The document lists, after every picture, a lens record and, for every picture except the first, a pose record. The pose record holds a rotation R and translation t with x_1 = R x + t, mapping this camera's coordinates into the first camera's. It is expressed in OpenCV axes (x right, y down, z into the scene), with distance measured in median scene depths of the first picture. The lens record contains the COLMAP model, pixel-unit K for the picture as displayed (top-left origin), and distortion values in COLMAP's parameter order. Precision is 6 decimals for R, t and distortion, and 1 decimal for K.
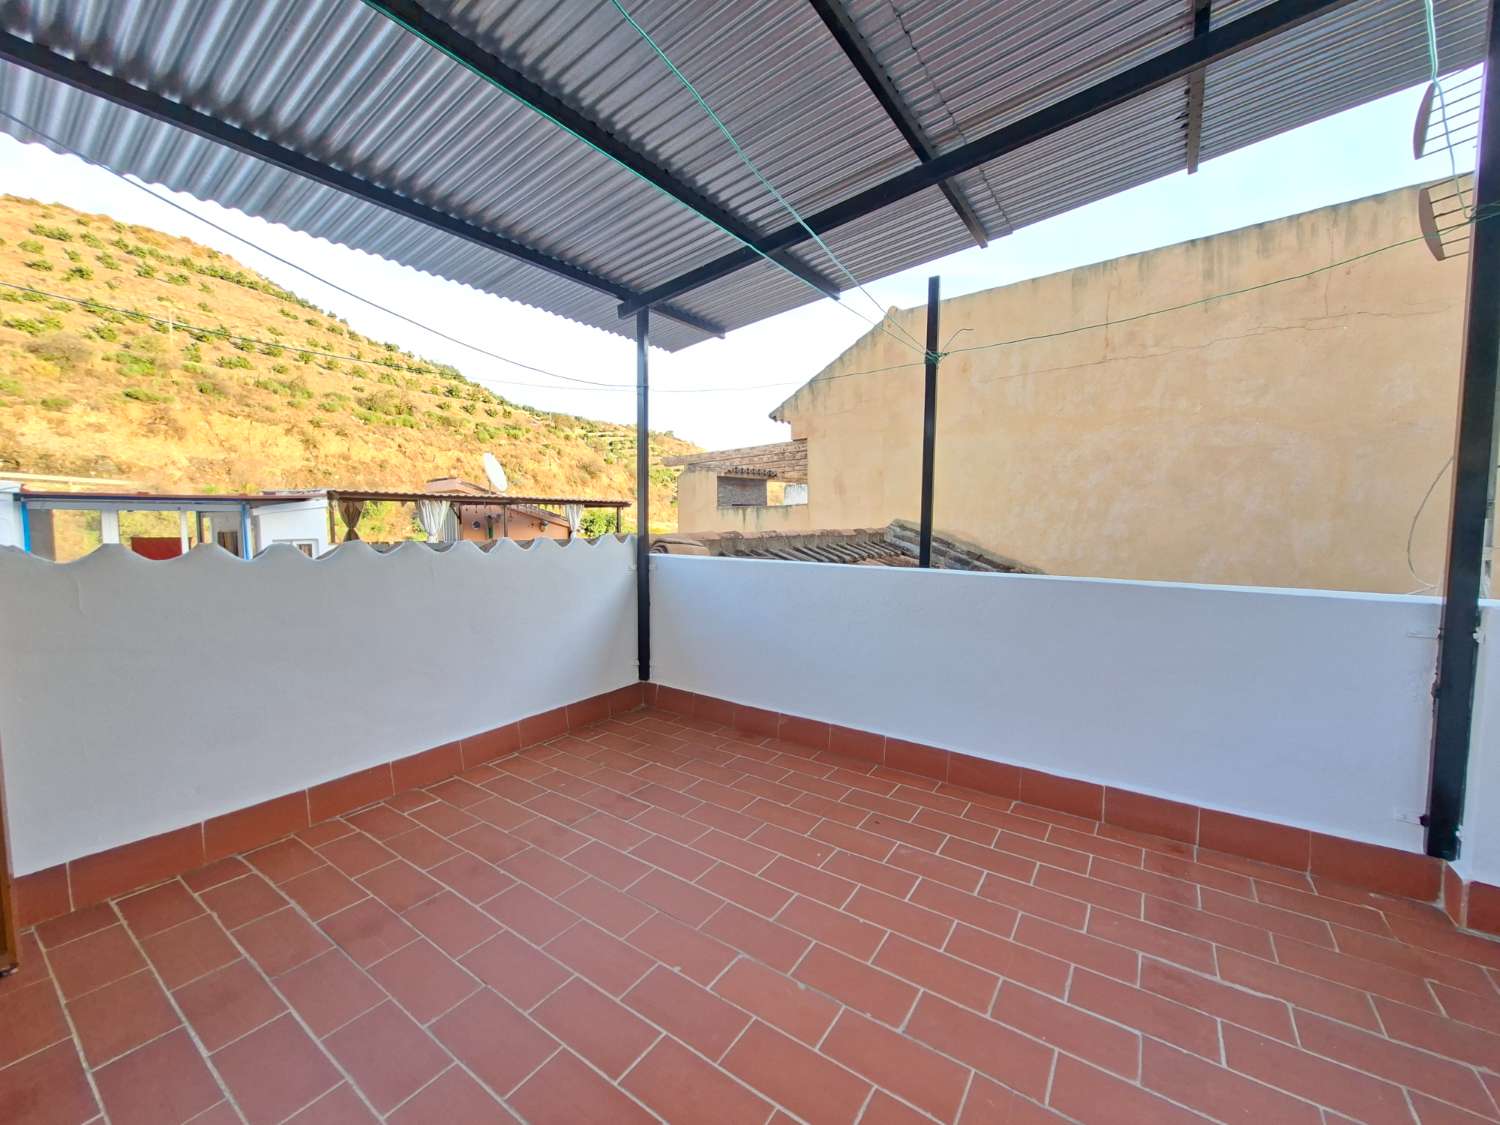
lens RADIAL K [[578.4, 0, 750.0], [0, 578.4, 562.5], [0, 0, 1]] dist [-0.000272, 0.000122]
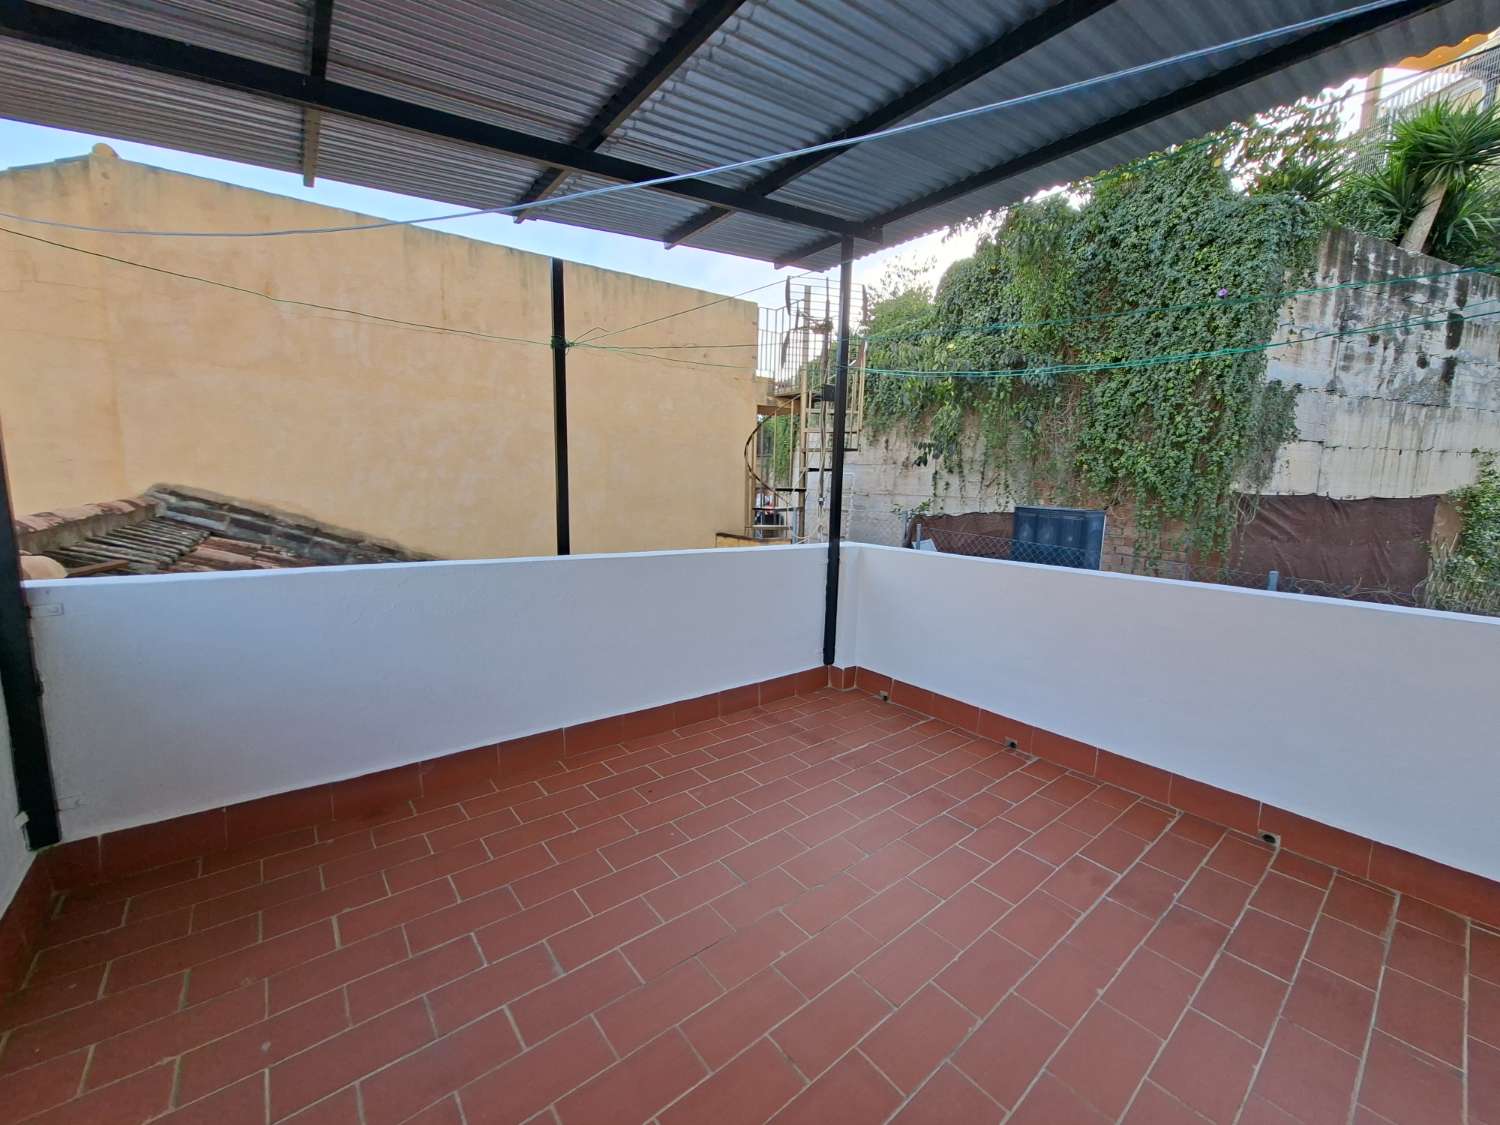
lens RADIAL K [[592.1, 0, 750.6], [0, 592.1, 561.6], [0, 0, 1]] dist [-0.000147, 0.000676]
pose [[0.291847, -0.113864, 0.949663, -0.460689], [0.043061, 0.993446, 0.105880, -0.058408], [-0.955495, 0.009993, 0.294837, 0.299770]]
